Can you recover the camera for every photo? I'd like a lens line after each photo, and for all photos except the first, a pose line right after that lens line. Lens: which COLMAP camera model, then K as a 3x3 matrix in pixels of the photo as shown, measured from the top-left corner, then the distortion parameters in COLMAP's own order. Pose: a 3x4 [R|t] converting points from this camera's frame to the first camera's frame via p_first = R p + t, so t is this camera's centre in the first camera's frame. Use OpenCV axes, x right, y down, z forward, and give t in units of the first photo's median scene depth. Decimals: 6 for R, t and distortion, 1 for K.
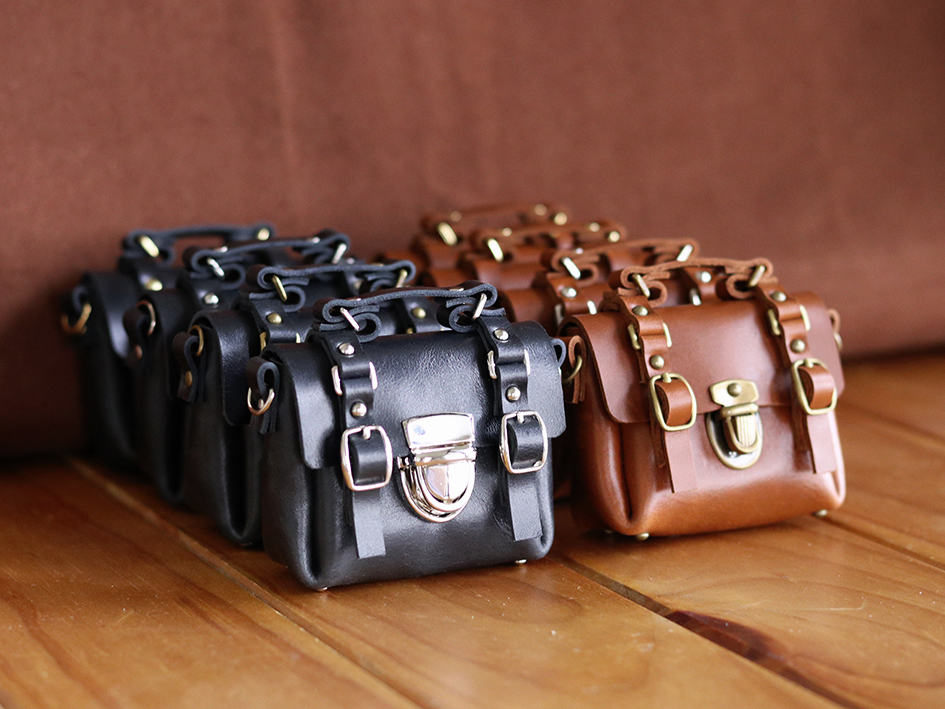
lens RADIAL K [[2676.0, 0, 472.5], [0, 2676.0, 354.5], [0, 0, 1]] dist [-0.101569, -0.481175]
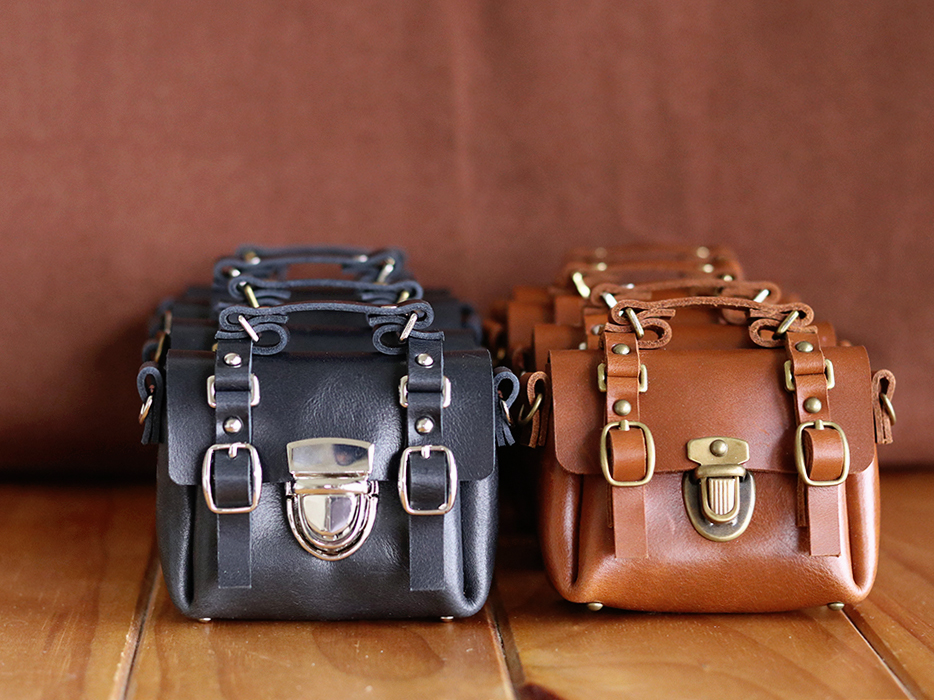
lens RADIAL K [[2714.2, 0, 467.0], [0, 2714.2, 350.0], [0, 0, 1]] dist [-0.123991, -0.552484]
pose [[0.913966, 0.064334, -0.400659, 0.371375], [-0.084953, 0.995808, -0.033894, 0.018192], [0.396799, 0.065015, 0.915600, 0.167060]]
